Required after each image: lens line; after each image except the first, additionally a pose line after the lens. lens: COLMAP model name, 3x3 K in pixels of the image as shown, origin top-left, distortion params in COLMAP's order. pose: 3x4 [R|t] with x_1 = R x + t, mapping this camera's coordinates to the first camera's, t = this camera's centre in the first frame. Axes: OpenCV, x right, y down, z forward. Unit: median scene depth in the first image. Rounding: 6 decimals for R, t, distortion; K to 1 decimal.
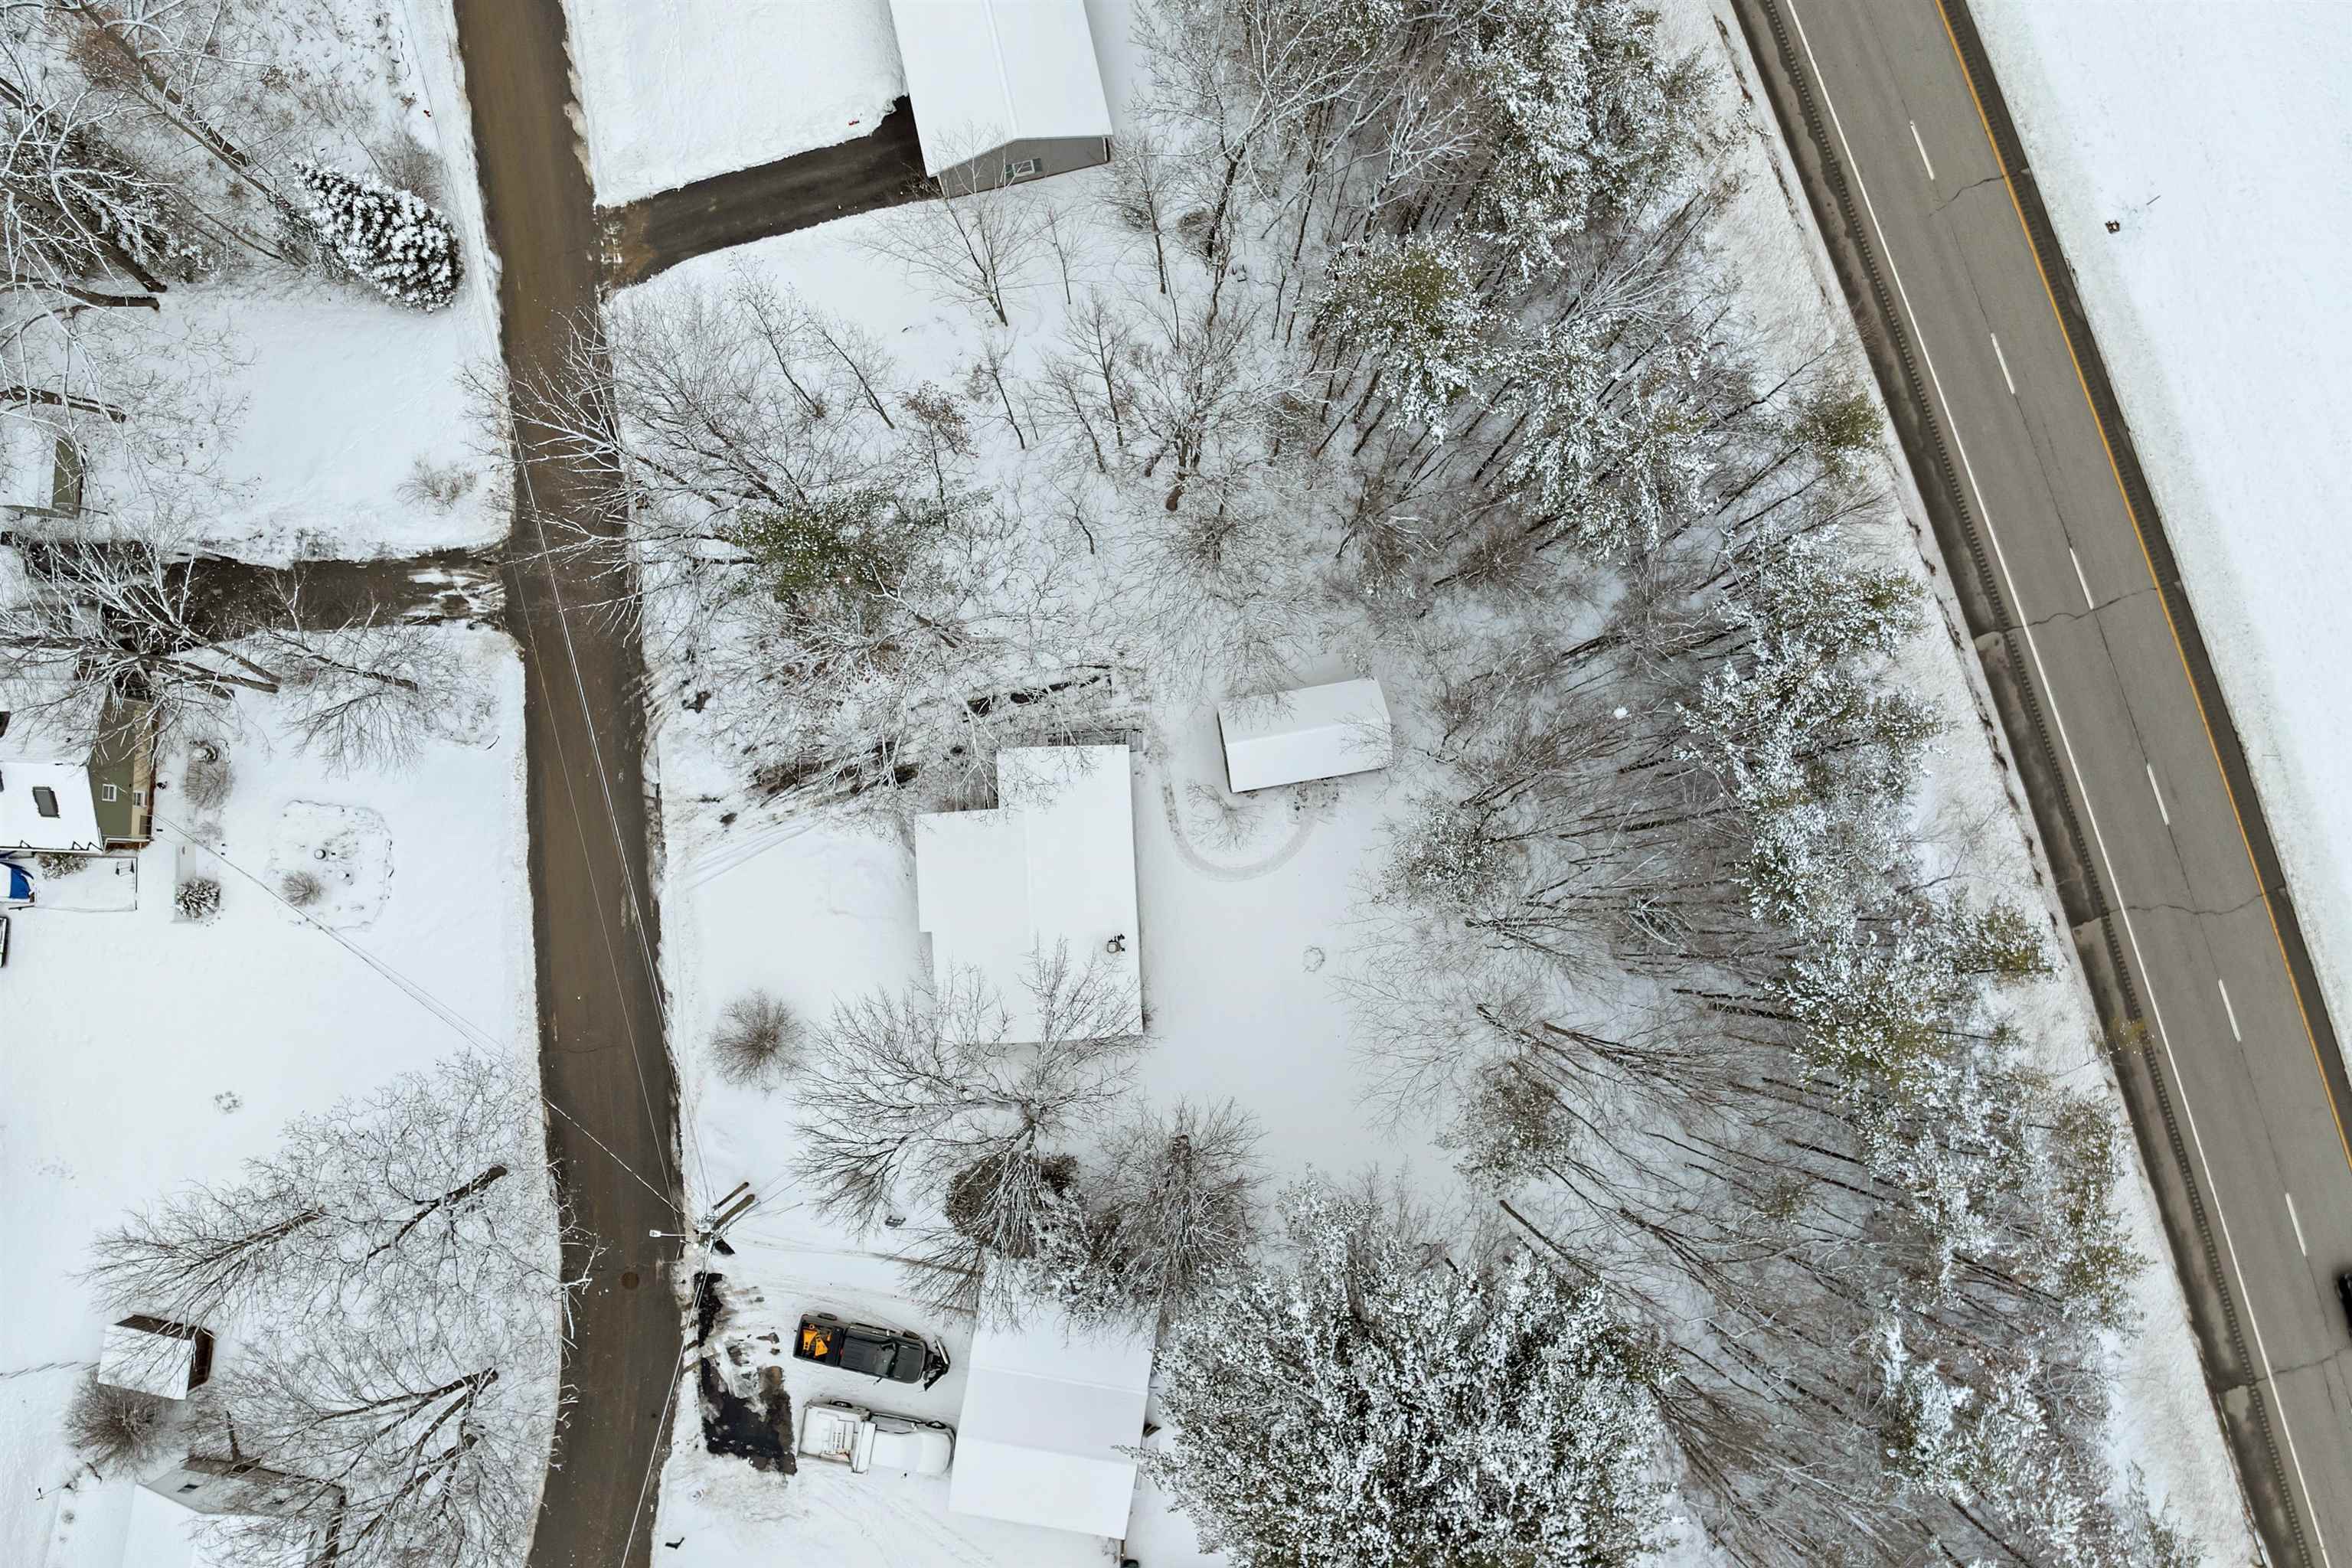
lens RADIAL K [[1685.2, 0, 1159.3], [0, 1685.2, 818.3], [0, 0, 1]] dist [-0.035115, 0.003146]
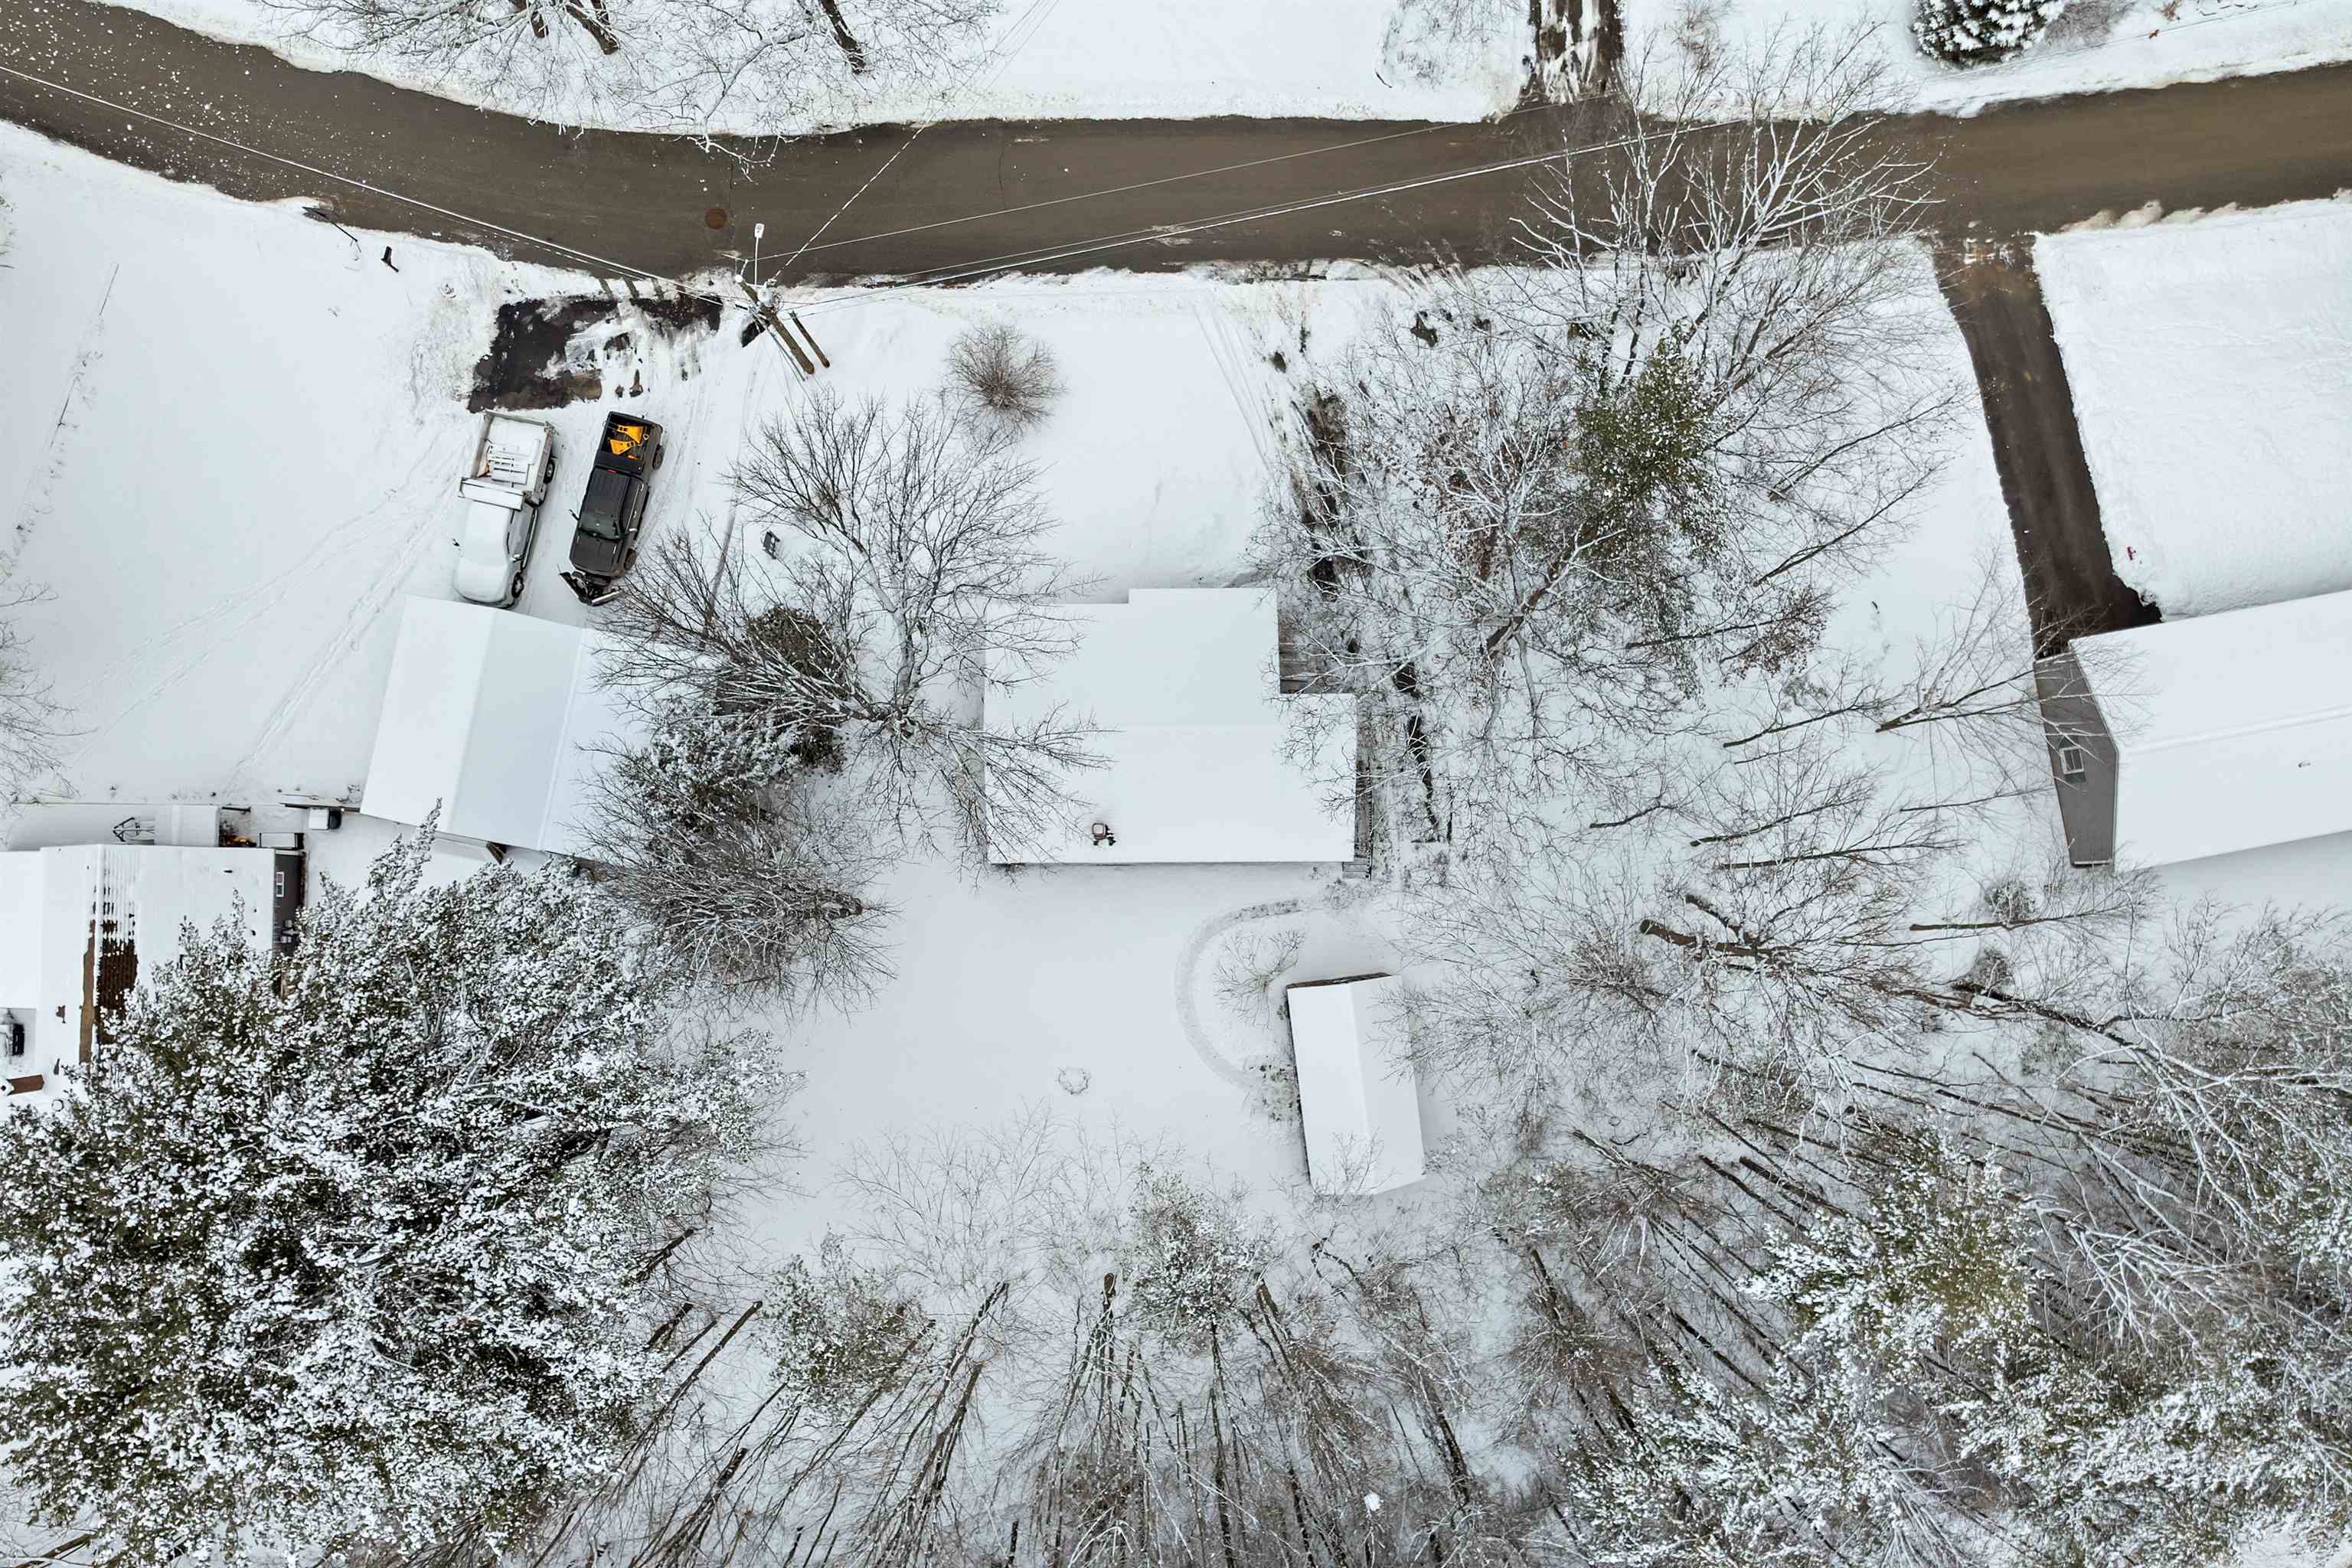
lens RADIAL K [[1685.2, 0, 1159.3], [0, 1685.2, 818.3], [0, 0, 1]] dist [-0.035115, 0.003146]
pose [[-0.043618, 0.998421, -0.035400, -0.006344], [-0.998051, -0.041965, 0.046186, 0.012182], [0.044628, 0.037346, 0.998305, 0.212187]]
